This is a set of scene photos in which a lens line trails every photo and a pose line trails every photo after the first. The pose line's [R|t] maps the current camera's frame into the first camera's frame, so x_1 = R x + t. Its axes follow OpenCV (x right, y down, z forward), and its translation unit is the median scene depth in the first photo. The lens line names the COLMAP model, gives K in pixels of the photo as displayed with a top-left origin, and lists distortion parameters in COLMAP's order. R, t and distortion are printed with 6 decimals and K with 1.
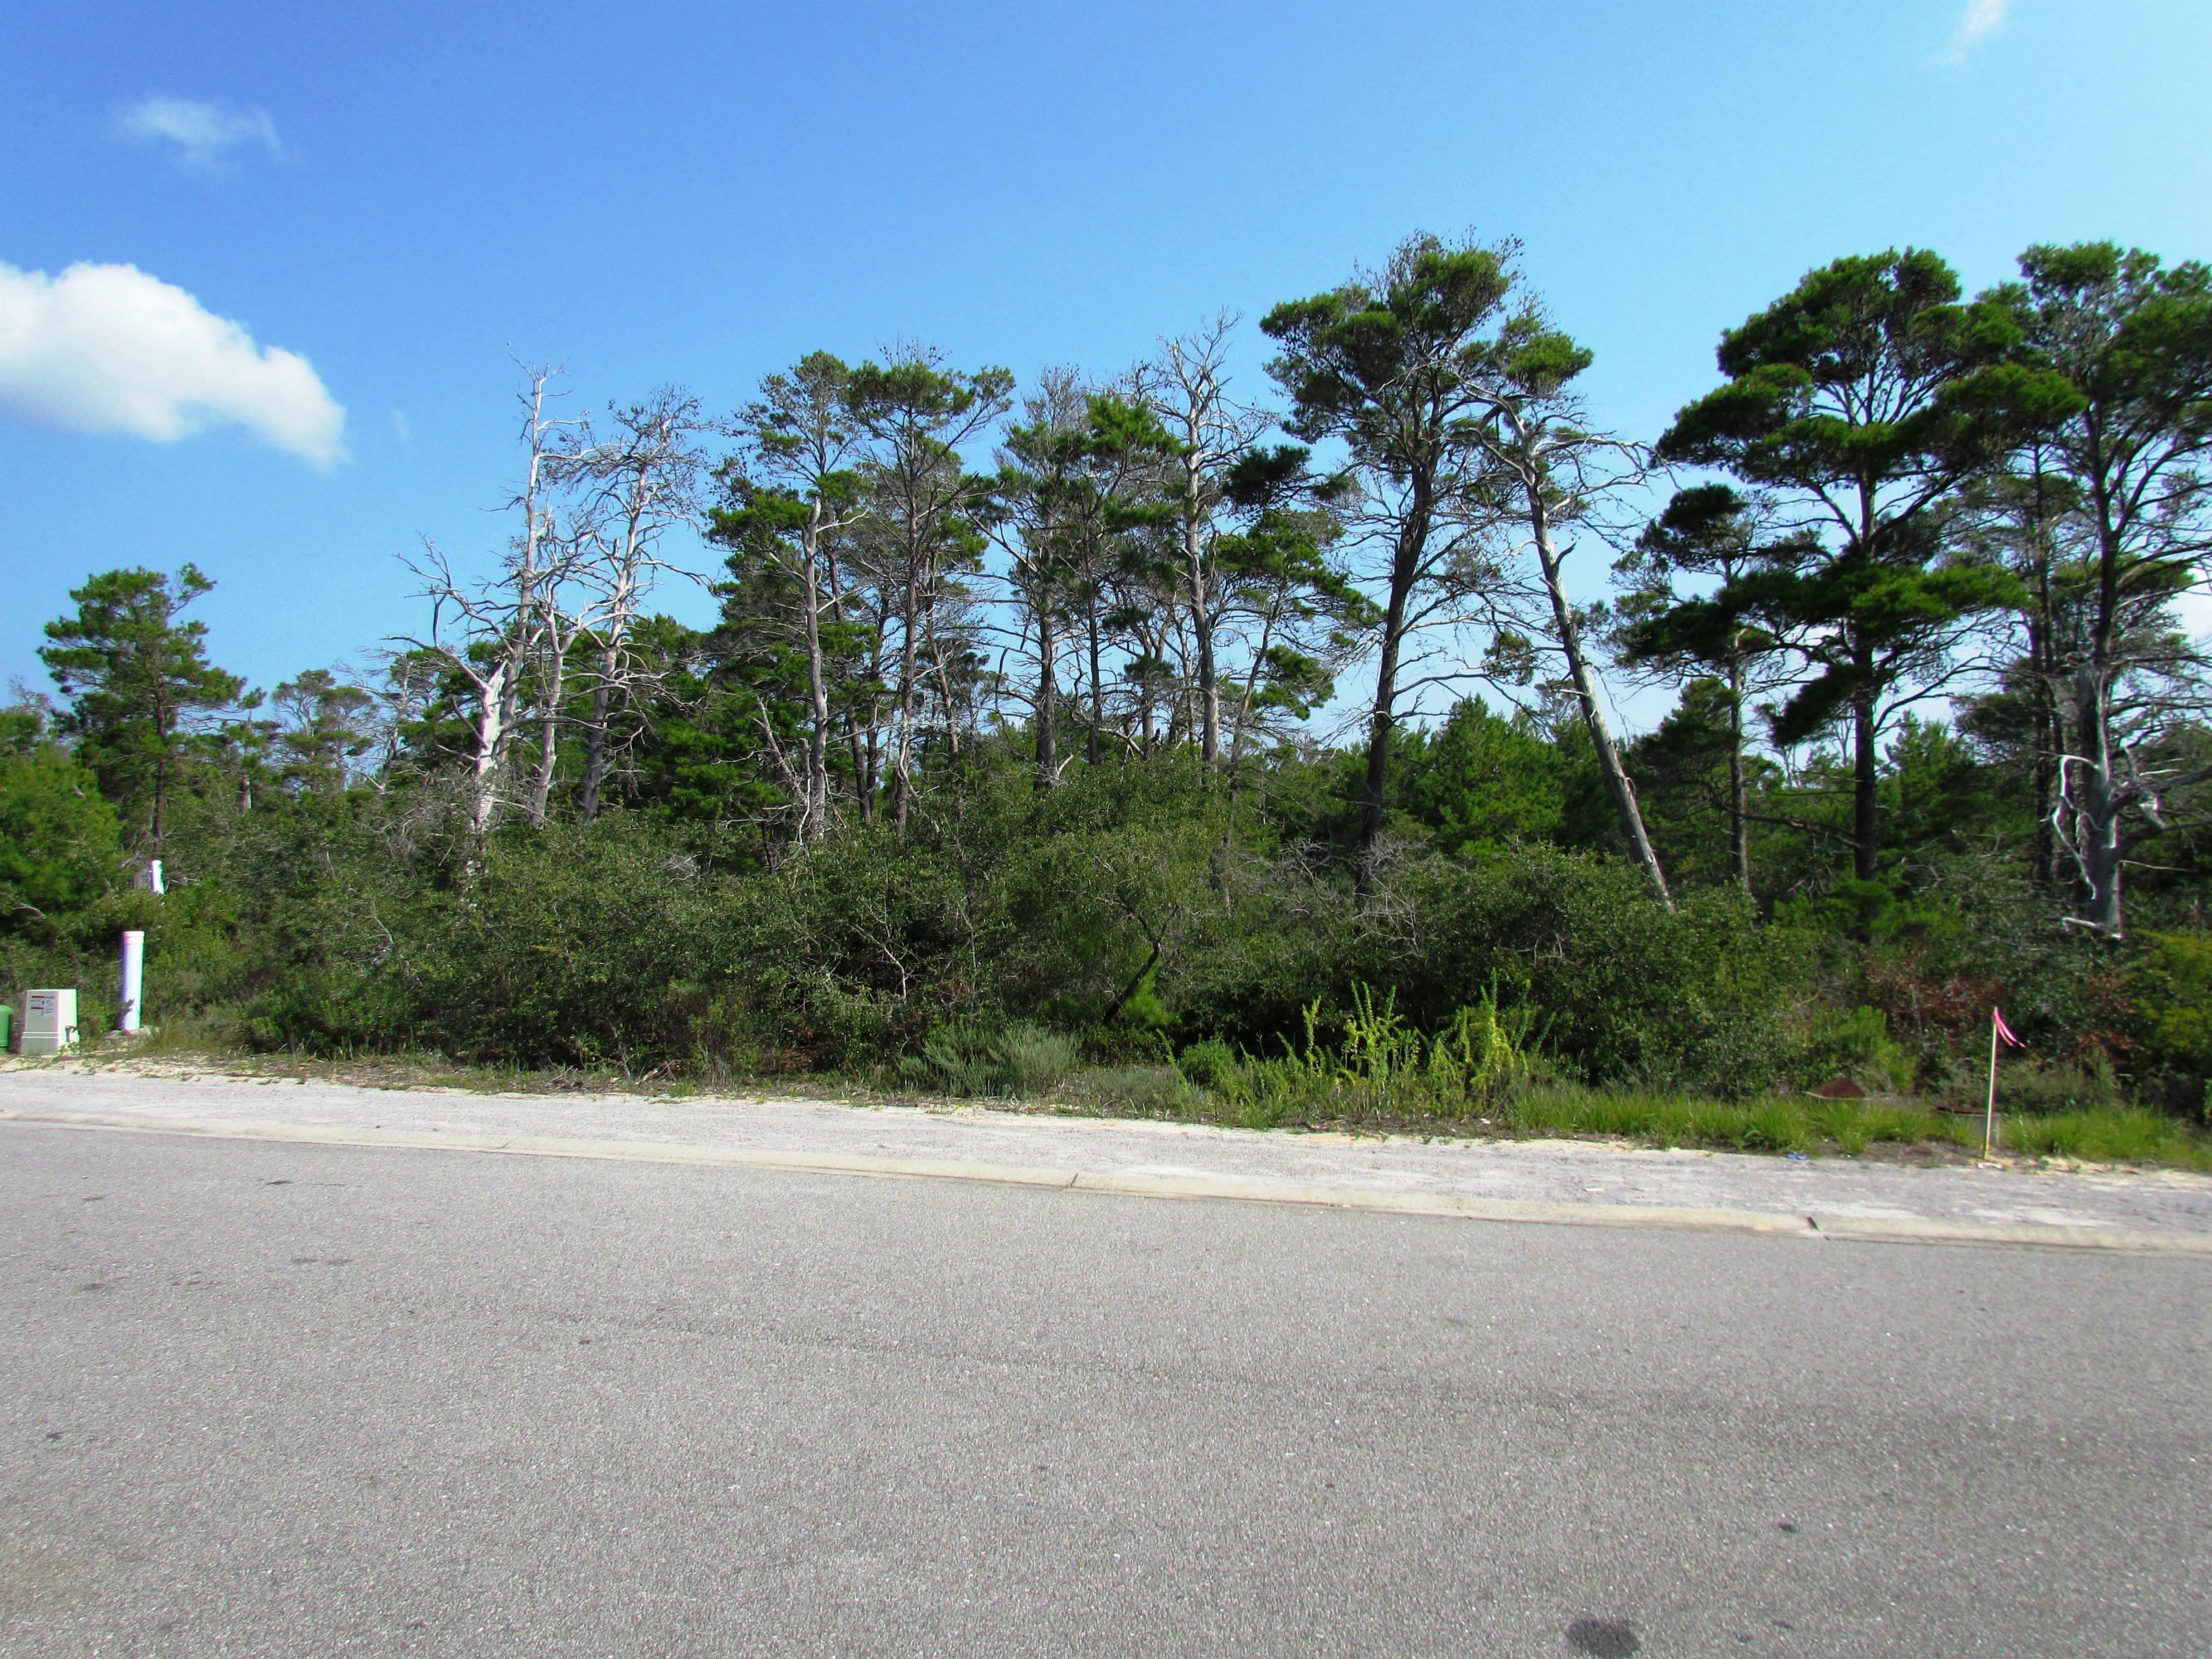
lens RADIAL K [[1560.9, 0, 1105.6], [0, 1560.9, 836.0], [0, 0, 1]] dist [0.006638, -0.015985]
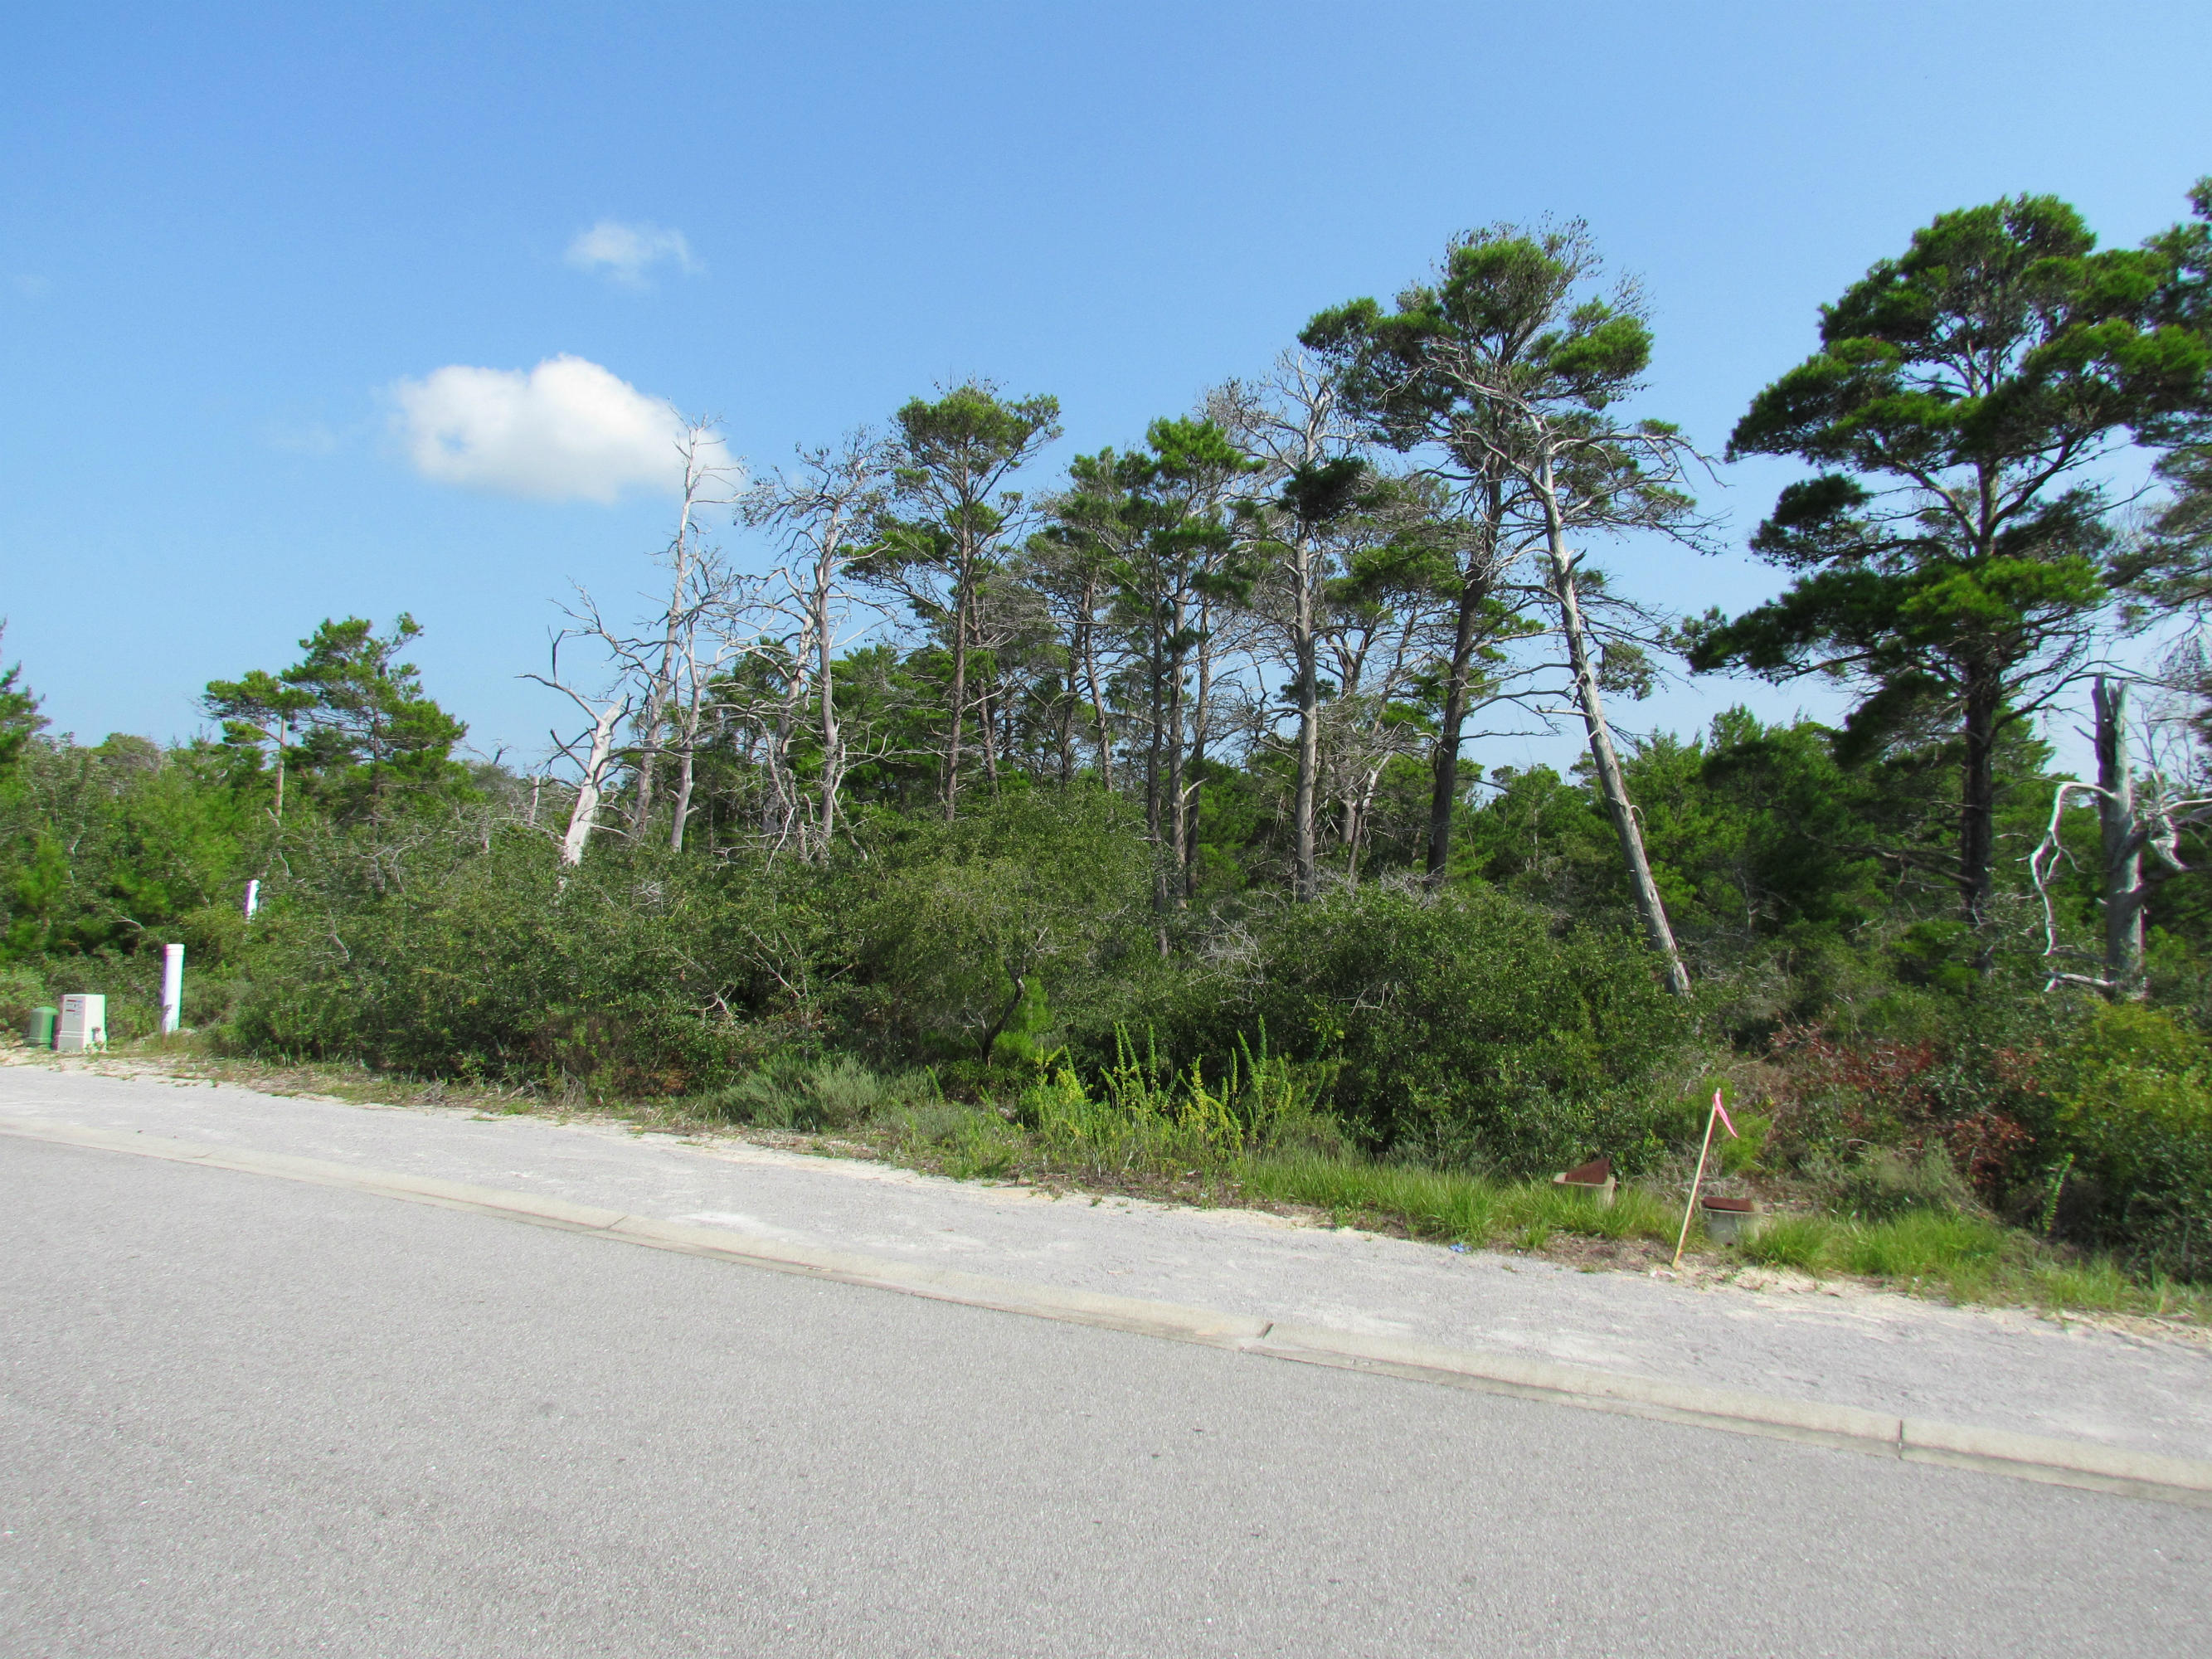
lens RADIAL K [[1560.9, 0, 1102.8], [0, 1560.9, 822.0], [0, 0, 1]] dist [0.006638, -0.015985]
pose [[0.971651, 0.001451, -0.236417, 0.210591], [-0.005909, 0.999818, -0.018150, -0.007966], [0.236347, 0.019032, 0.971482, 0.038306]]
